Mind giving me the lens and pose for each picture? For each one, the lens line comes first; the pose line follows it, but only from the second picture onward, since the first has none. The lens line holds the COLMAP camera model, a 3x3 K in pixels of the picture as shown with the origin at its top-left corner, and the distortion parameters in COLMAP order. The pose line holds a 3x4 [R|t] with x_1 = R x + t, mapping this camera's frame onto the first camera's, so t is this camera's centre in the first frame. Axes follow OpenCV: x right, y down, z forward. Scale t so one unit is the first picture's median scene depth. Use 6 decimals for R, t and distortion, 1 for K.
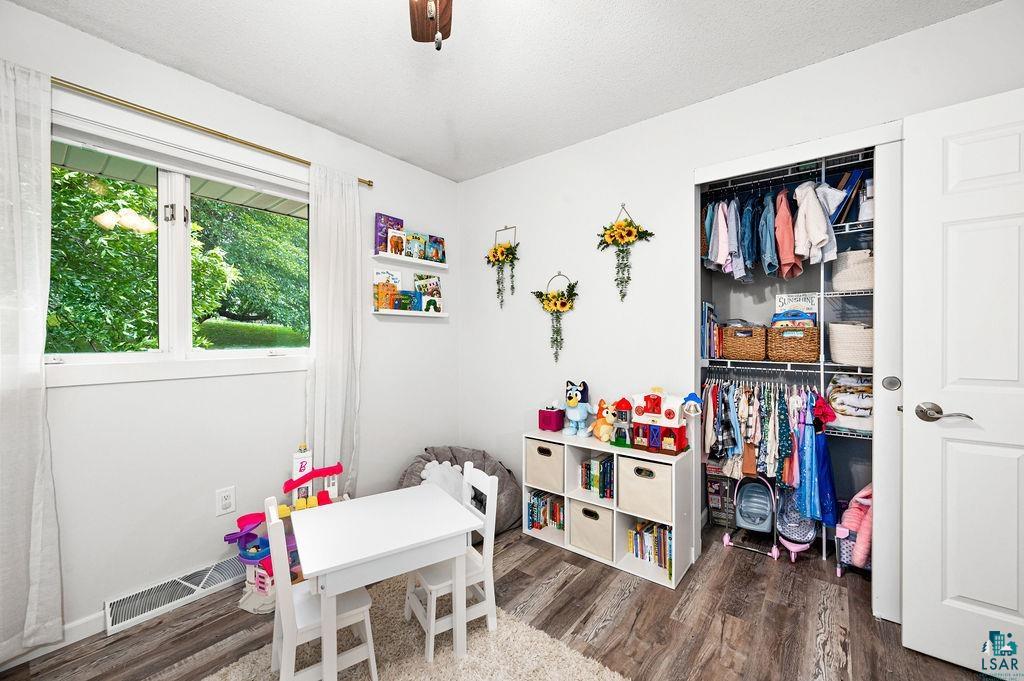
lens RADIAL K [[413.4, 0, 512.3], [0, 413.4, 337.5], [0, 0, 1]] dist [-0.000520, -0.000097]
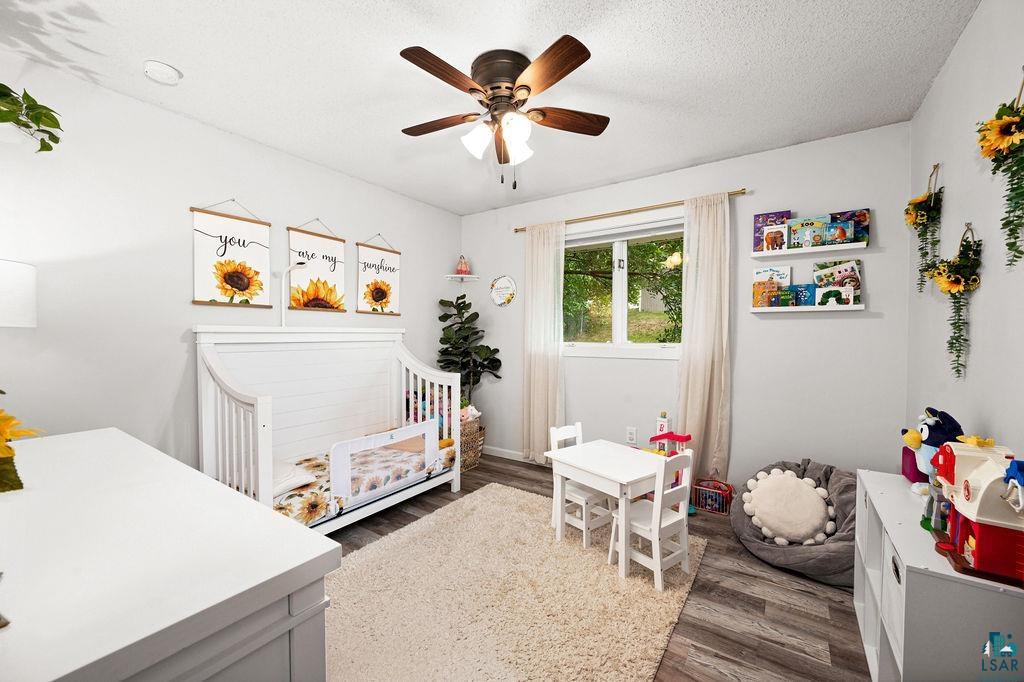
lens RADIAL K [[404.1, 0, 512.0], [0, 404.1, 341.0], [0, 0, 1]] dist [0.000227, 0.000026]
pose [[0.068575, 0.019125, -0.997463, 0.624967], [-0.003584, 0.999815, 0.018923, -0.002315], [0.997640, 0.002278, 0.068631, 0.311485]]
